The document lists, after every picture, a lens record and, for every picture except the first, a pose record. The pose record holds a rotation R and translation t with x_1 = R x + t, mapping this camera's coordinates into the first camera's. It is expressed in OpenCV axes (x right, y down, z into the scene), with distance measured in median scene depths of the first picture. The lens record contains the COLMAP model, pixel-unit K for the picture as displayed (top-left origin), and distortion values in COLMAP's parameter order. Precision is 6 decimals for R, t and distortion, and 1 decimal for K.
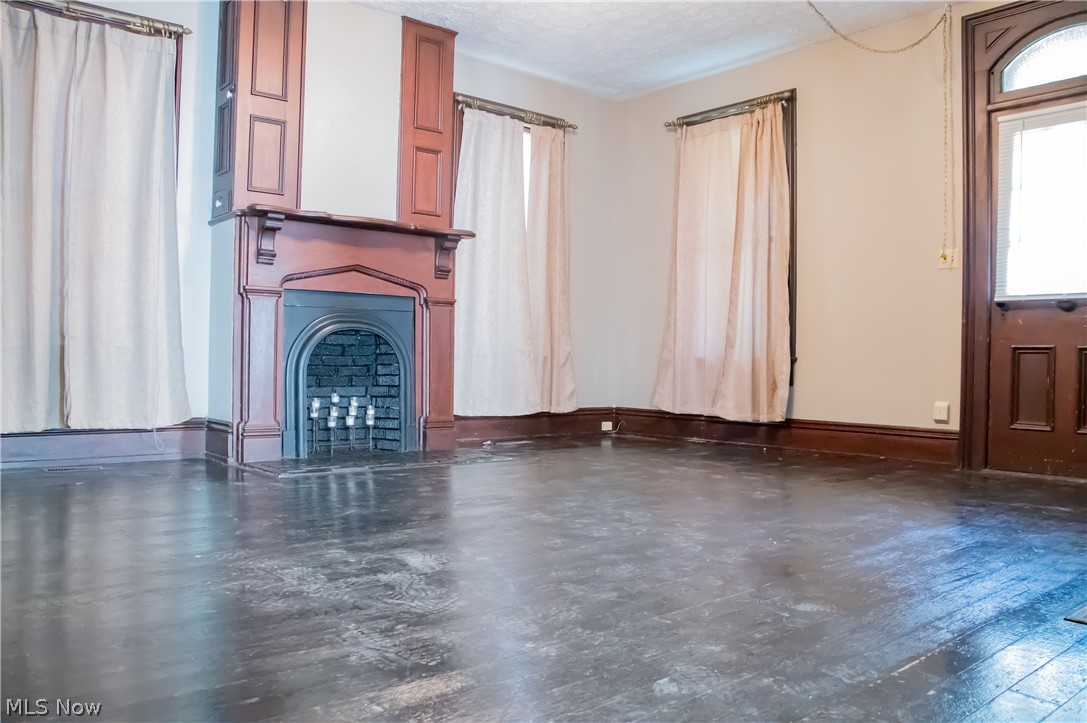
lens RADIAL K [[859.1, 0, 544.0], [0, 859.1, 362.0], [0, 0, 1]] dist [-0.108582, 0.051539]
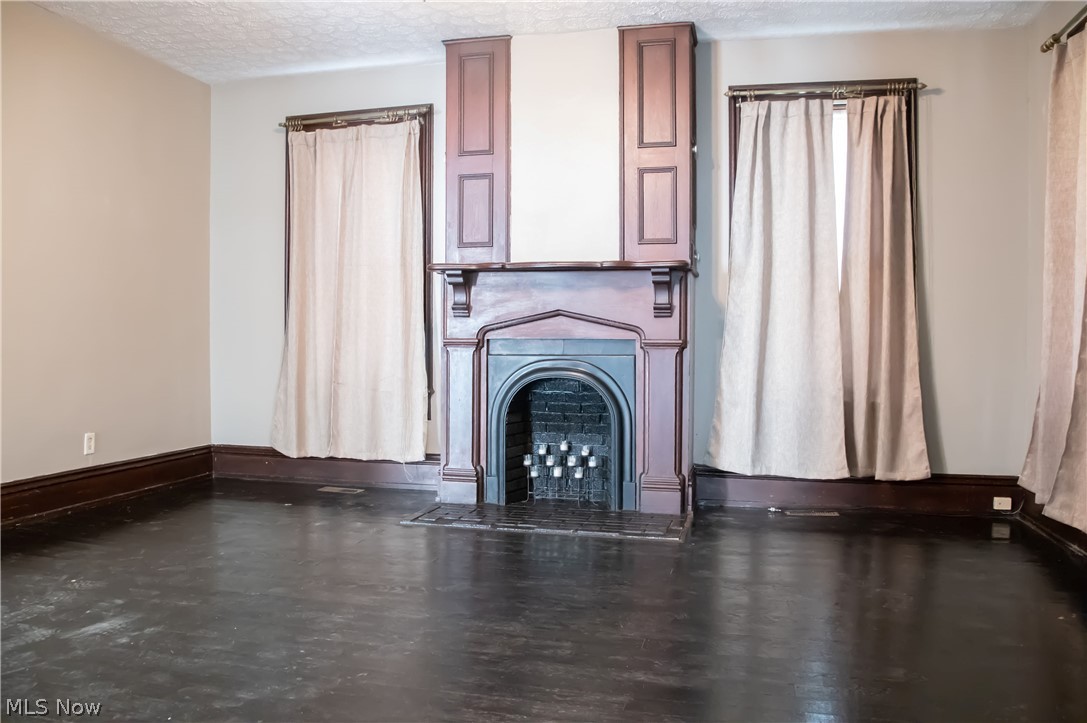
lens RADIAL K [[859.1, 0, 542.4], [0, 859.1, 362.1], [0, 0, 1]] dist [-0.108582, 0.051539]
pose [[0.591931, 0.000013, -0.805988, 0.530403], [0.003598, 0.999990, 0.002658, -0.056718], [0.805980, -0.004473, 0.591925, 0.411618]]
